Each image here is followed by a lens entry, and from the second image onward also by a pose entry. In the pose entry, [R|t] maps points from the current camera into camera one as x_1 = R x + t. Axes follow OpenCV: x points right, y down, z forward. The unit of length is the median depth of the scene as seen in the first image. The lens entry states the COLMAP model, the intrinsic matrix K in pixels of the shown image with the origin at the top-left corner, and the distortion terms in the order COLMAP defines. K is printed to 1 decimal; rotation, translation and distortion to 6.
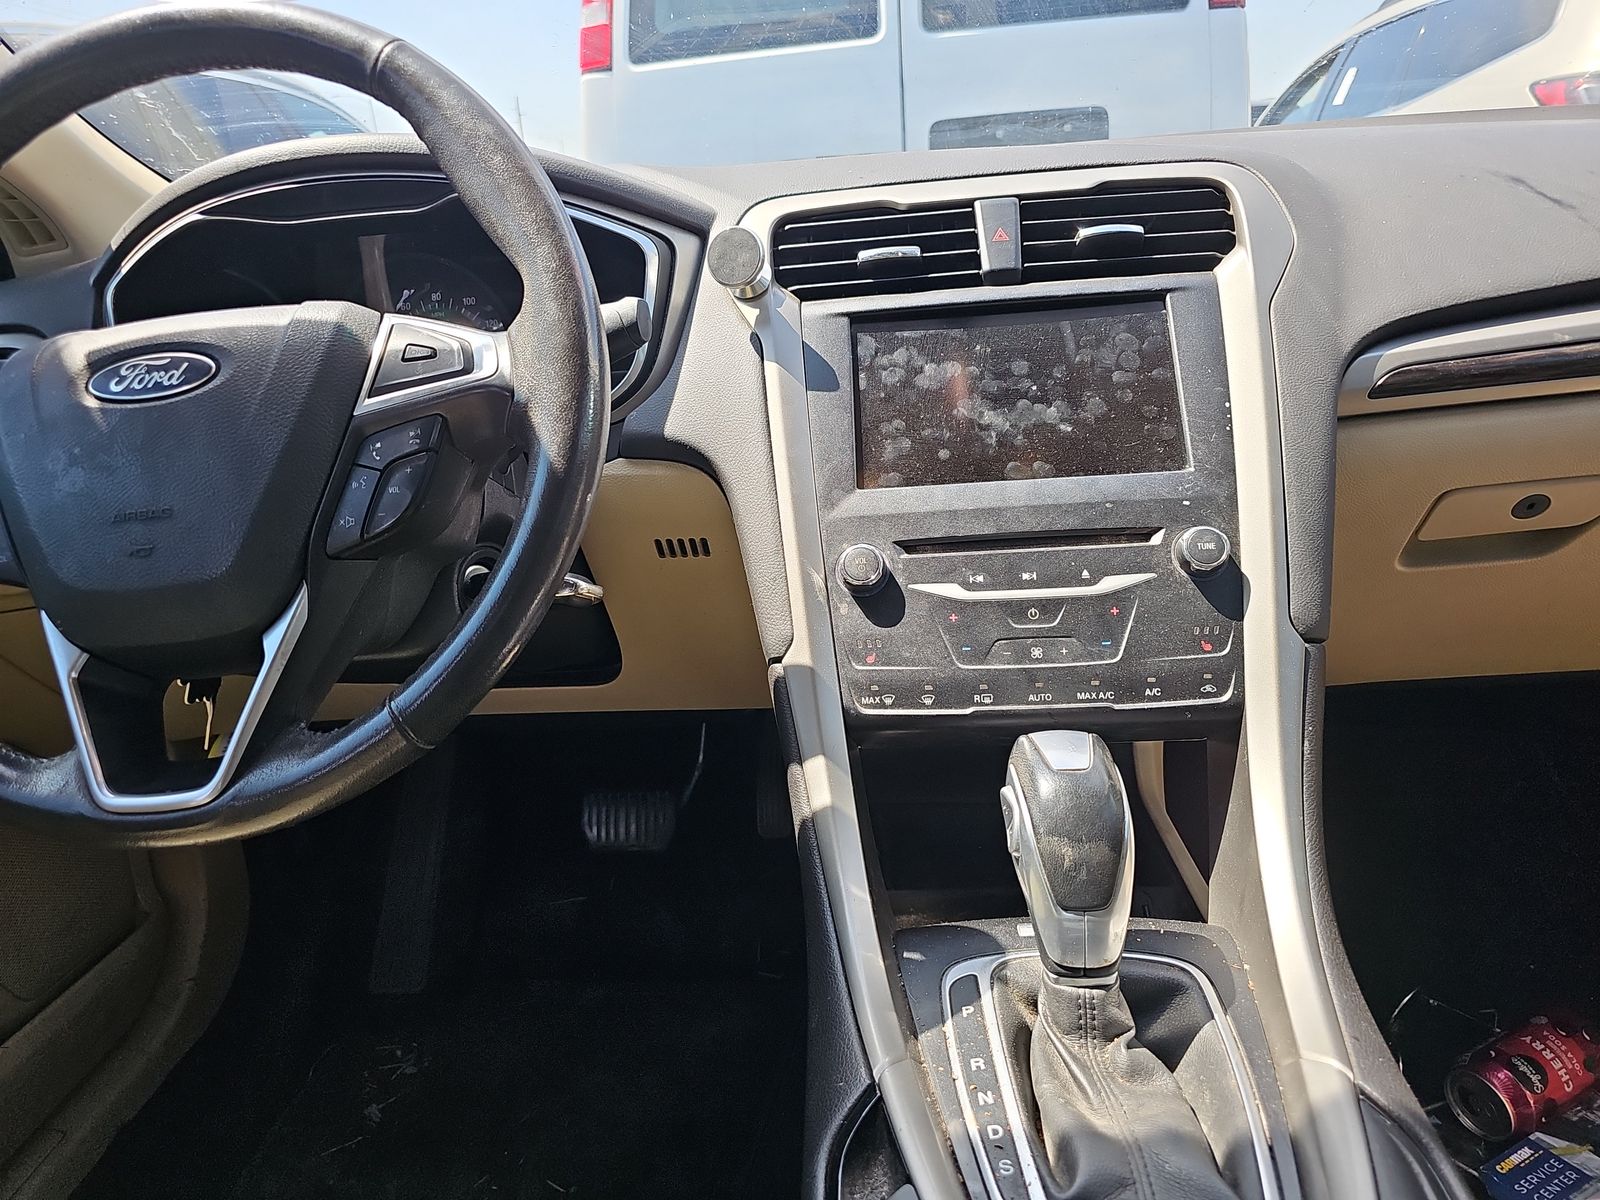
lens RADIAL K [[1042.0, 0, 805.1], [0, 1042.0, 596.3], [0, 0, 1]] dist [-0.000679, -0.004358]
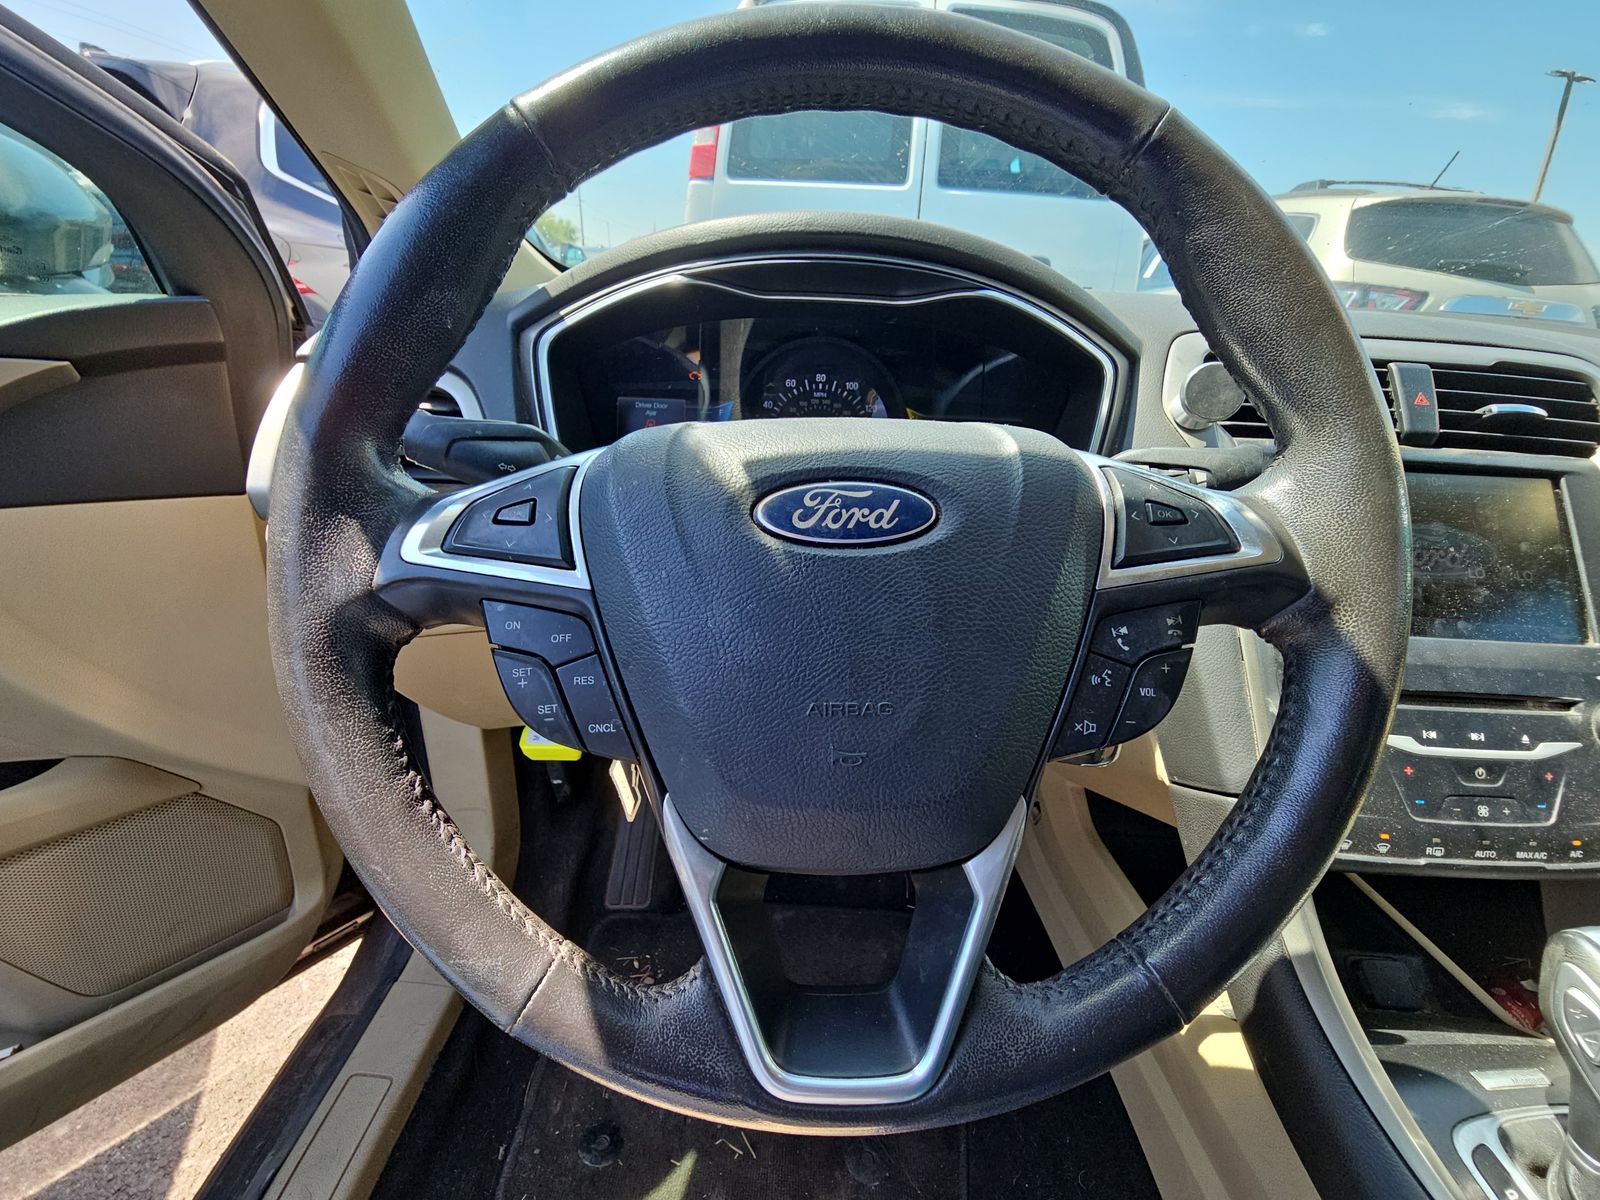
lens RADIAL K [[653.9, 0, 801.1], [0, 653.9, 591.1], [0, 0, 1]] dist [-0.010376, -0.001038]
pose [[0.990680, 0.091063, 0.101296, -0.566415], [-0.098048, 0.992973, 0.066258, -0.147235], [-0.094551, -0.075573, 0.992647, 0.428493]]
